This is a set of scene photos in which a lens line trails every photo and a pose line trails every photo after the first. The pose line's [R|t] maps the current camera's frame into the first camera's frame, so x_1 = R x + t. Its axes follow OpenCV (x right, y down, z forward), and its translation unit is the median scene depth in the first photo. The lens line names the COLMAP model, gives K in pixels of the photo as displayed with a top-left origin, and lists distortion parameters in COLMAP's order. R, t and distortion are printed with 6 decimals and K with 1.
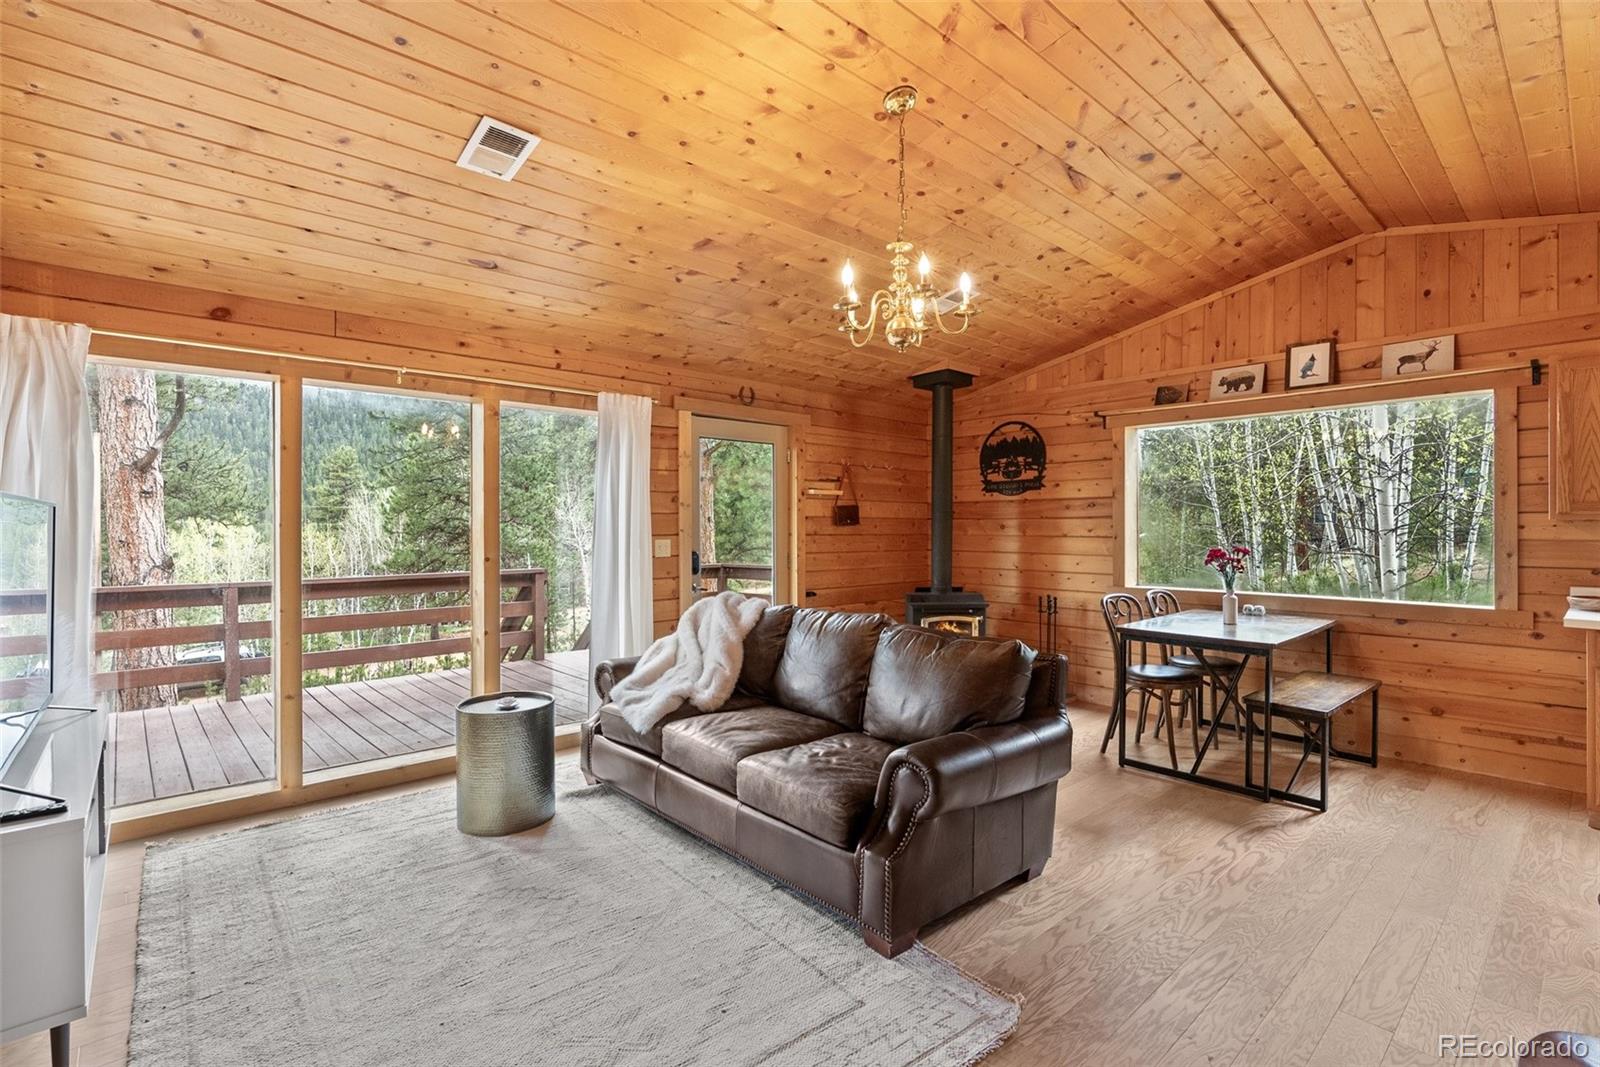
lens RADIAL K [[735.5, 0, 811.2], [0, 735.5, 519.9], [0, 0, 1]] dist [-0.012226, 0.000738]
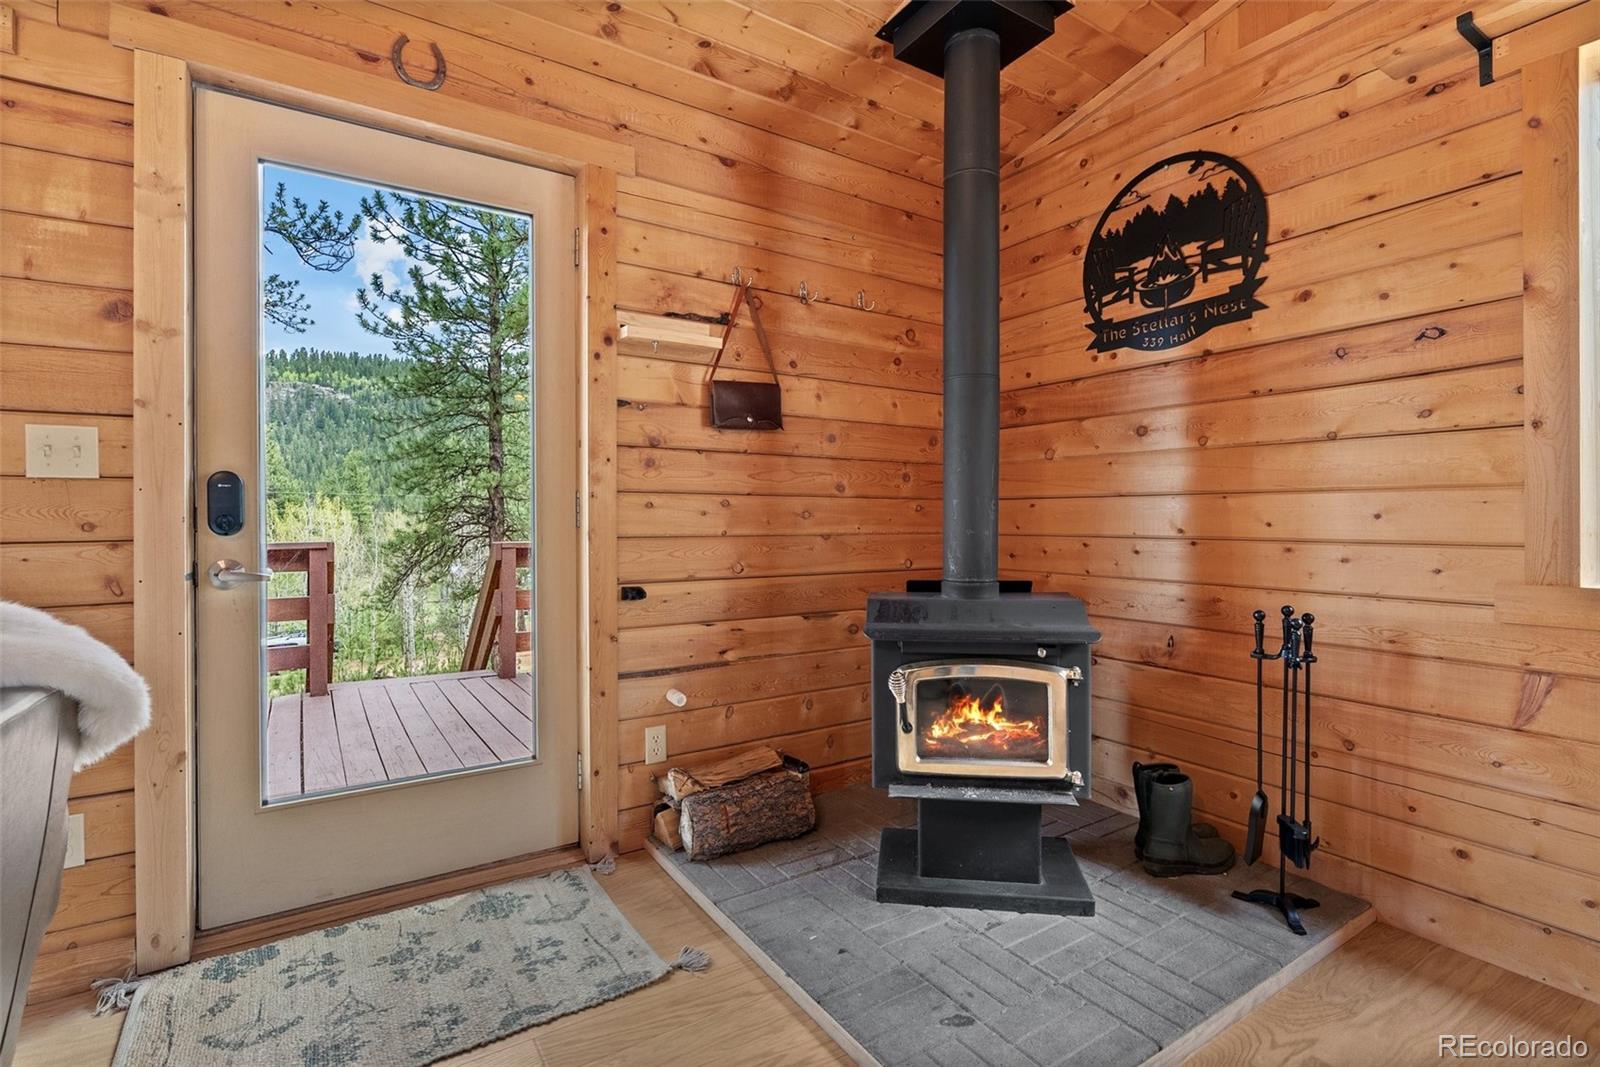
lens RADIAL K [[735.5, 0, 811.2], [0, 735.5, 519.9], [0, 0, 1]] dist [-0.012226, 0.000738]
pose [[0.986832, -0.001171, -0.161742, 0.153190], [0.002883, 0.999942, 0.010350, 0.054812], [0.161721, -0.010680, 0.986779, 0.598525]]
